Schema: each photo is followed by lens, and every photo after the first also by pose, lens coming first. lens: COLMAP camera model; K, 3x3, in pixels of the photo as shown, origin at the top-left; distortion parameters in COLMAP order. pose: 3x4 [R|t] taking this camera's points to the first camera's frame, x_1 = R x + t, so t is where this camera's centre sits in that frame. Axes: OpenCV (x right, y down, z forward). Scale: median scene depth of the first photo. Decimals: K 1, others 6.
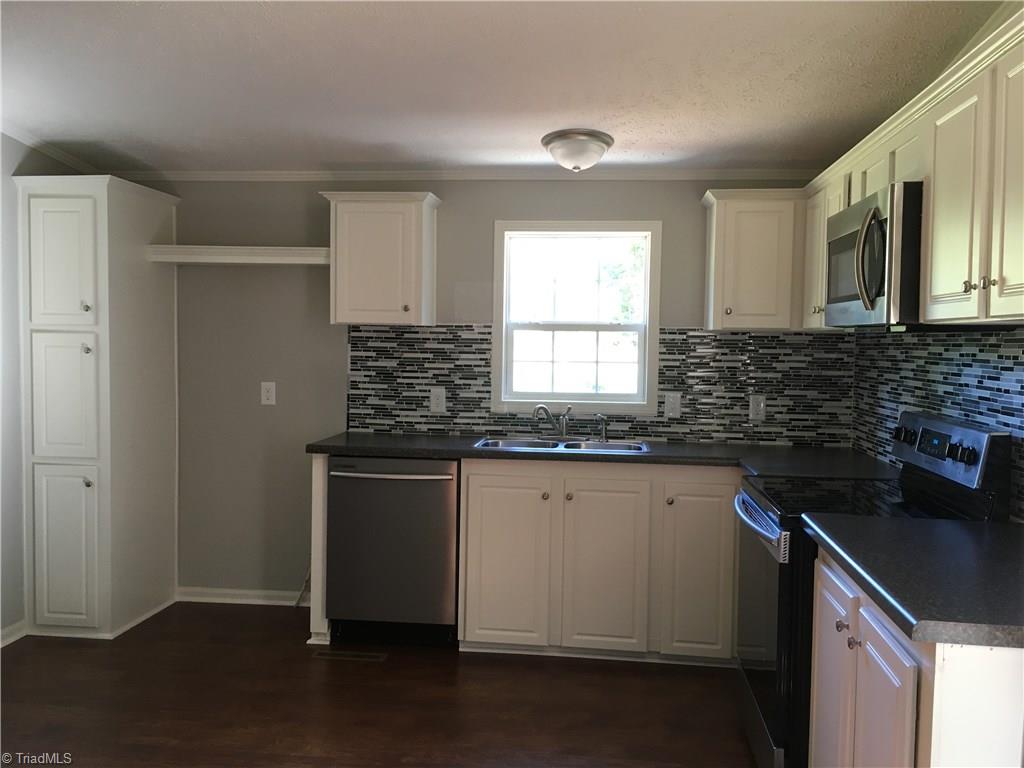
lens RADIAL K [[872.3, 0, 512.0], [0, 872.3, 384.0], [0, 0, 1]] dist [0.005939, -0.002189]
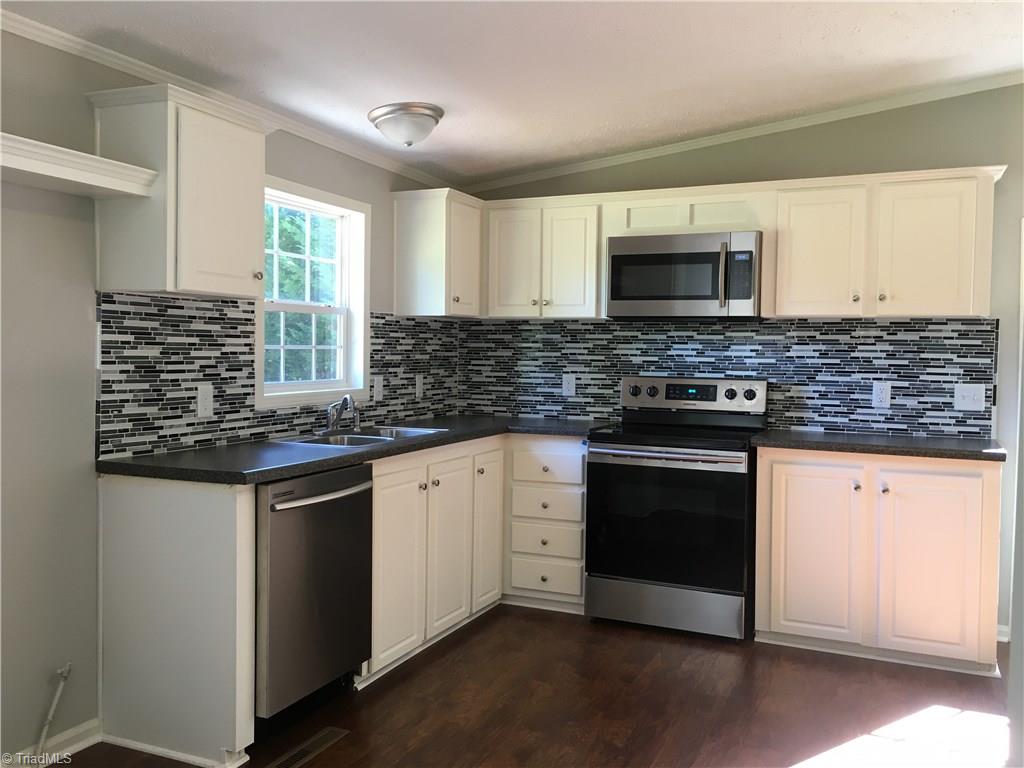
lens RADIAL K [[872.3, 0, 512.0], [0, 872.3, 384.0], [0, 0, 1]] dist [0.005939, -0.002189]
pose [[0.288490, -0.049376, 0.956209, -0.717235], [0.040154, 0.998415, 0.039441, -0.014235], [-0.956641, 0.027018, 0.290015, 0.539509]]
